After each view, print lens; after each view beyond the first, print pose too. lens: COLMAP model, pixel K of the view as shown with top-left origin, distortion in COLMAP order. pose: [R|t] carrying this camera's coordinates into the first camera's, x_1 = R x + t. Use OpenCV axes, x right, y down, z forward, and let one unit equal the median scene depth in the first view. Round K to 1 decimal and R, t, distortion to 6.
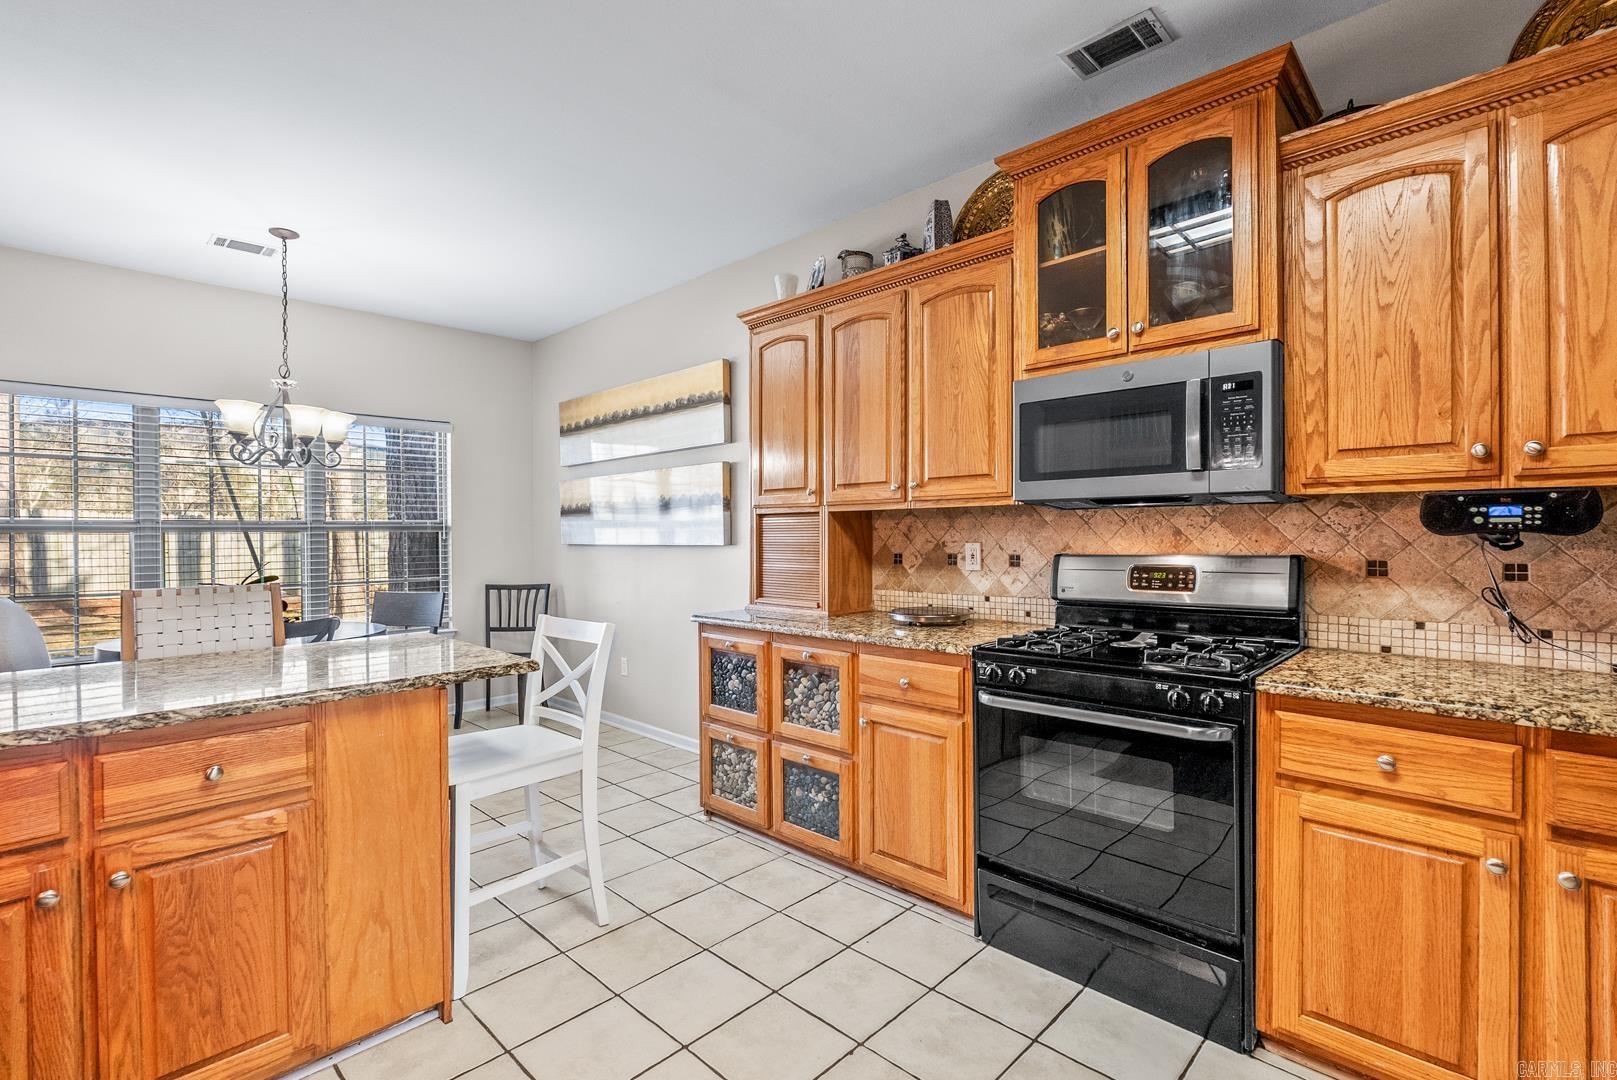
lens RADIAL K [[746.0, 0, 814.7], [0, 746.0, 537.8], [0, 0, 1]] dist [-0.006846, 0.002037]
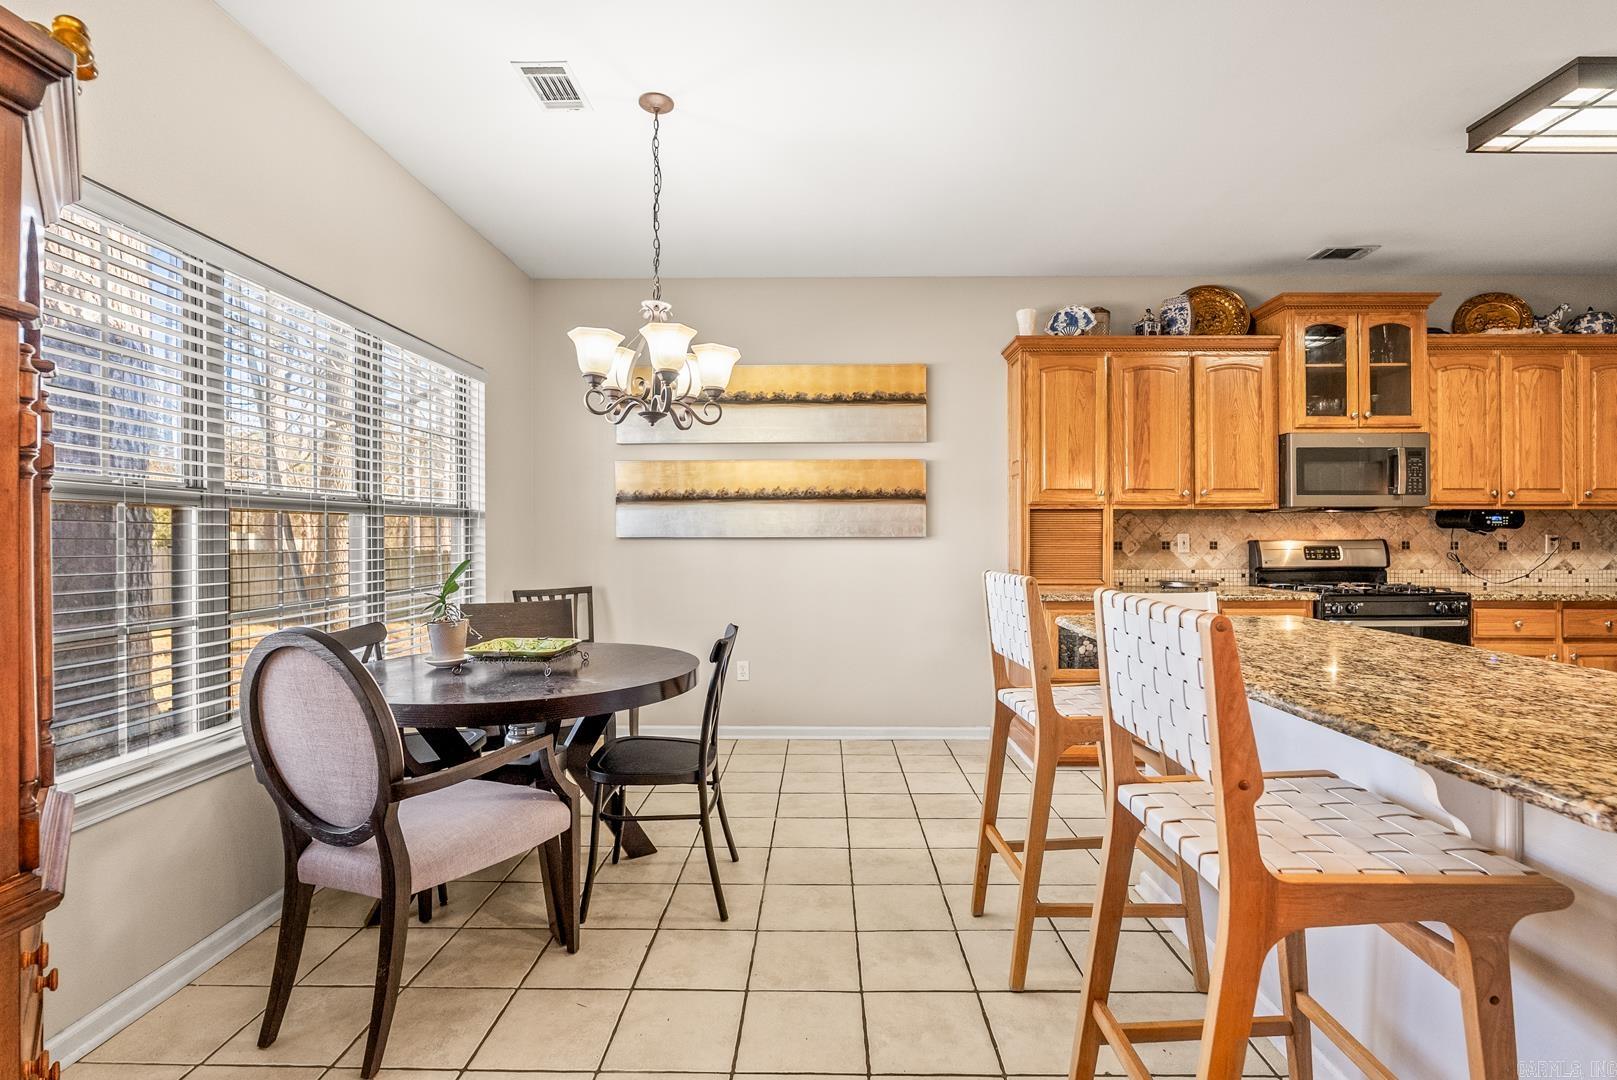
lens RADIAL K [[746.0, 0, 815.5], [0, 746.0, 541.7], [0, 0, 1]] dist [-0.006846, 0.002037]
pose [[0.726548, 0.001123, 0.687115, -1.646736], [-0.000997, 0.999999, -0.000580, 0.030037], [-0.687115, -0.000264, 0.726549, 0.547301]]
